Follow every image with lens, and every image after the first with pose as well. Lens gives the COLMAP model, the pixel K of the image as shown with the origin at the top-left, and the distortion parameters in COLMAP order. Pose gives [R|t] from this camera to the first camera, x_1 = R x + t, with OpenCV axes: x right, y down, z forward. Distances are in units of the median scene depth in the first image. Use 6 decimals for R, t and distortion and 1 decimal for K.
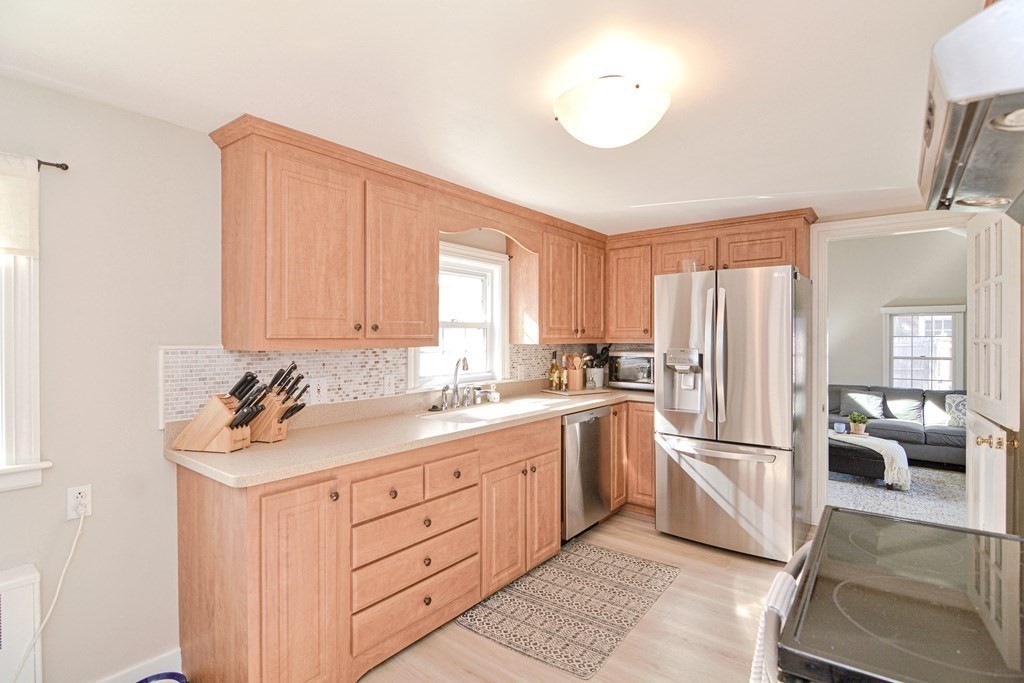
lens RADIAL K [[493.7, 0, 514.3], [0, 493.7, 349.6], [0, 0, 1]] dist [-0.001848, -0.000357]
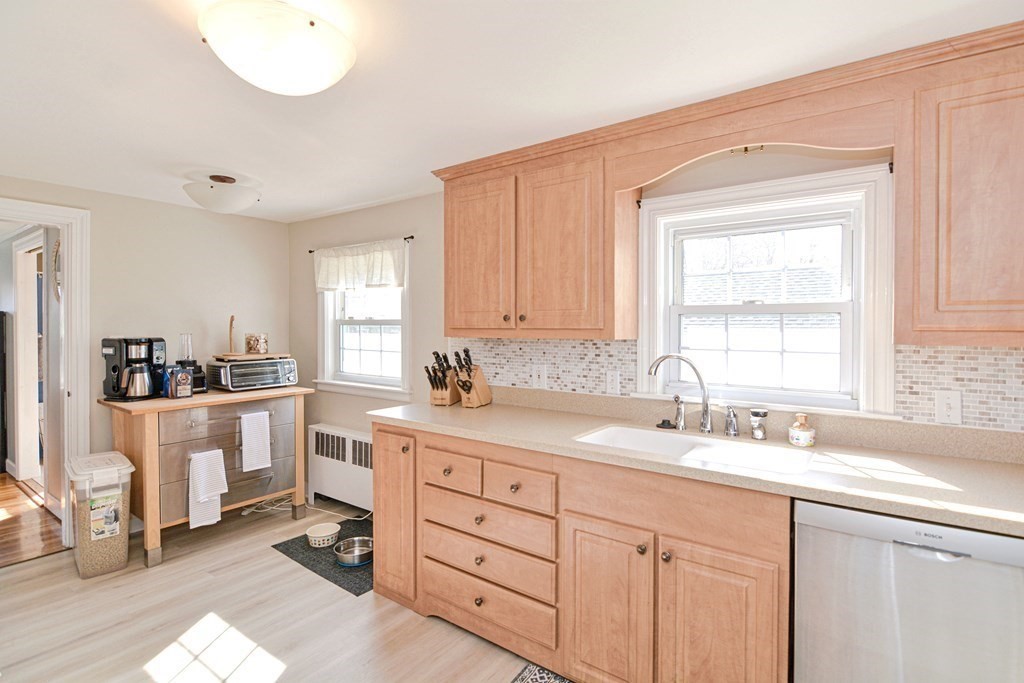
lens RADIAL K [[495.8, 0, 515.1], [0, 495.8, 336.4], [0, 0, 1]] dist [-0.001333, -0.000913]
pose [[0.036562, 0.021811, -0.999093, 0.679617], [-0.027338, 0.999409, 0.020817, -0.026030], [0.998957, 0.026553, 0.037136, 0.886761]]
